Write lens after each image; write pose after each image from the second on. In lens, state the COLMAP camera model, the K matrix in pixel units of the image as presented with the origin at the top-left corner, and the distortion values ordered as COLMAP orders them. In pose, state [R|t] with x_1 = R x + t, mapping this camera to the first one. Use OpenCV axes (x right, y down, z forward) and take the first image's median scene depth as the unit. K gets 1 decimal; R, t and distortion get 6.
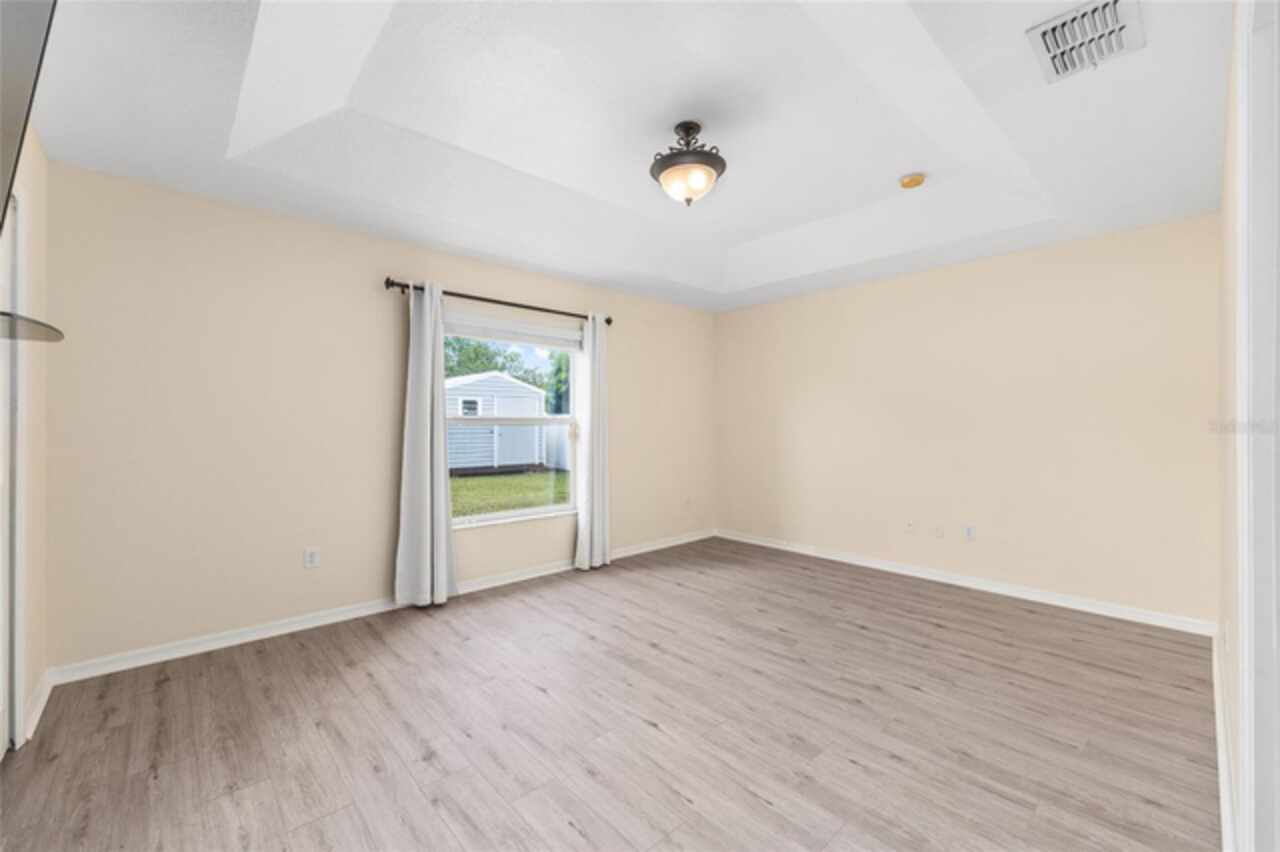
lens RADIAL K [[513.8, 0, 640.0], [0, 513.8, 426.0], [0, 0, 1]] dist [0.000896, 0.000228]
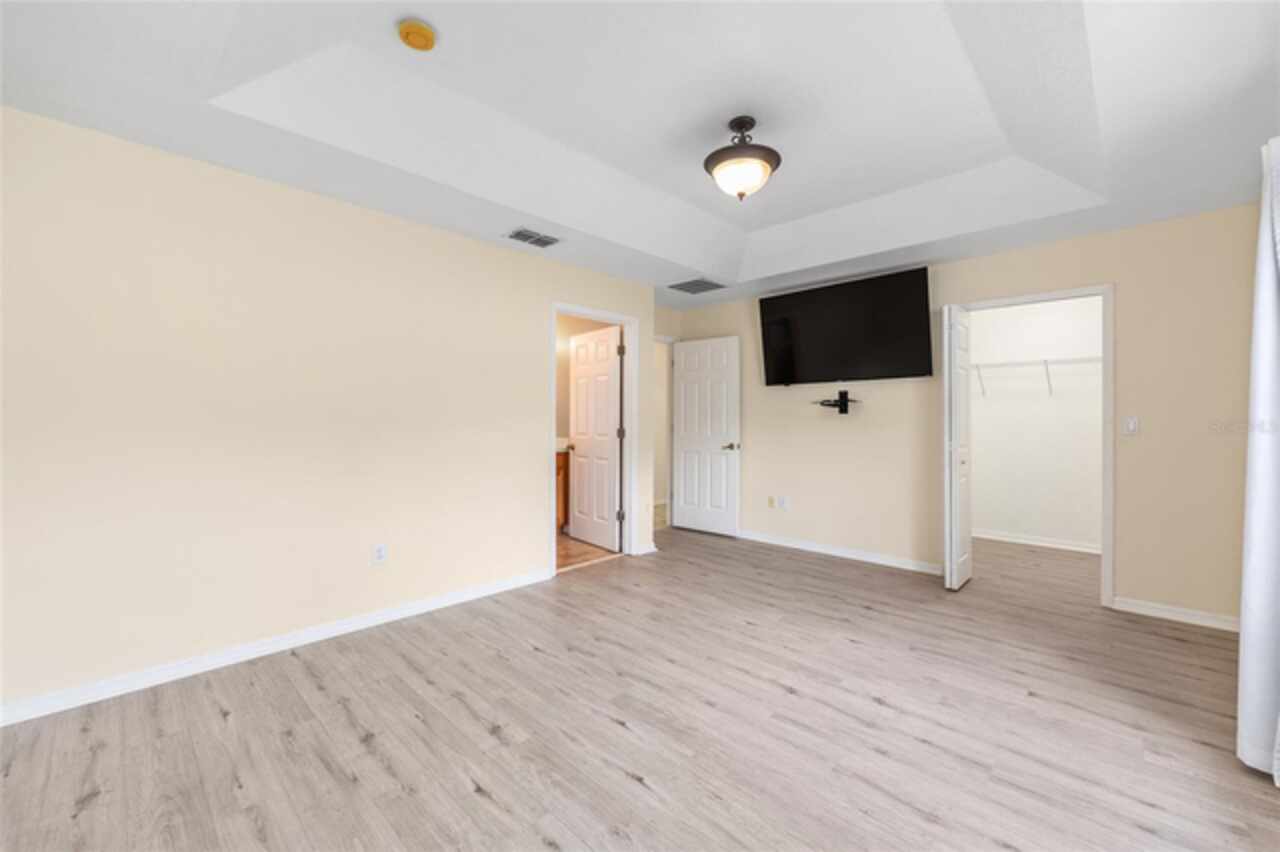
lens RADIAL K [[513.8, 0, 640.0], [0, 513.8, 426.0], [0, 0, 1]] dist [0.000896, 0.000228]
pose [[-0.998240, -0.001274, -0.059288, 0.344747], [-0.002089, 0.999904, 0.013686, -0.001522], [0.059265, 0.013786, -0.998147, 1.962942]]
